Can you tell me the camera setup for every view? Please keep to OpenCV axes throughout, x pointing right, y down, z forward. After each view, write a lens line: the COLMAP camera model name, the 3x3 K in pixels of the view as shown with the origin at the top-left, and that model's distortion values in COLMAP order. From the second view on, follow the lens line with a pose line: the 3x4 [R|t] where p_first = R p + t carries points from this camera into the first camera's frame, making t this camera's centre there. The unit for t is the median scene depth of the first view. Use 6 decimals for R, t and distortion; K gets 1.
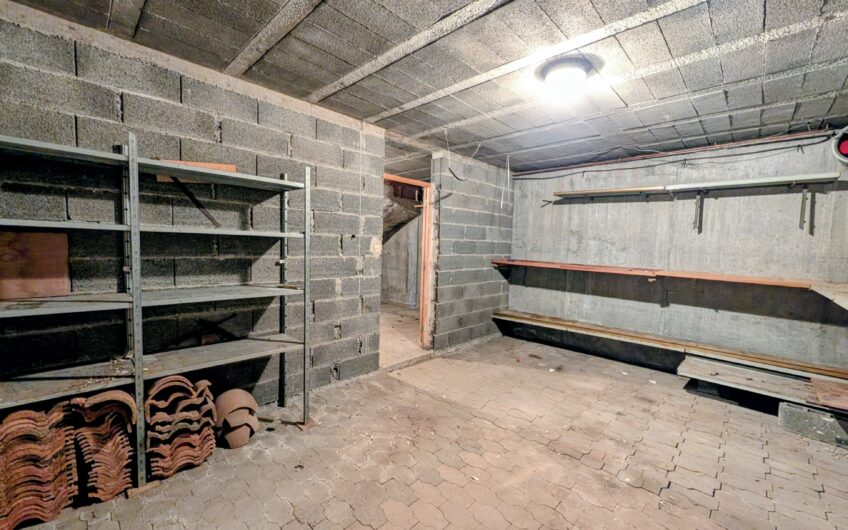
lens RADIAL K [[337.4, 0, 424.0], [0, 337.4, 265.0], [0, 0, 1]] dist [-0.000019, -0.000184]
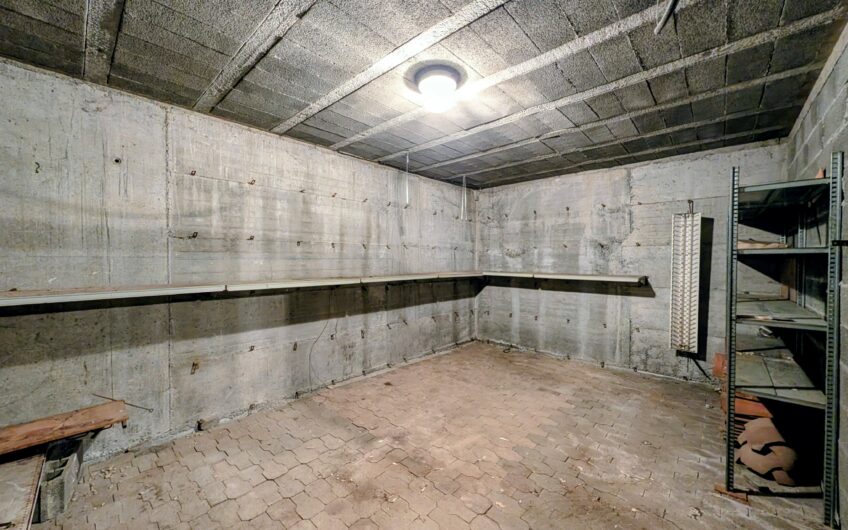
lens RADIAL K [[326.5, 0, 426.7], [0, 326.5, 265.5], [0, 0, 1]] dist [0.000416, 0.000047]
pose [[-0.998942, -0.034385, -0.030549, 0.454580], [-0.036711, 0.996185, 0.079164, -0.098160], [0.027711, 0.080202, -0.996393, 1.976272]]
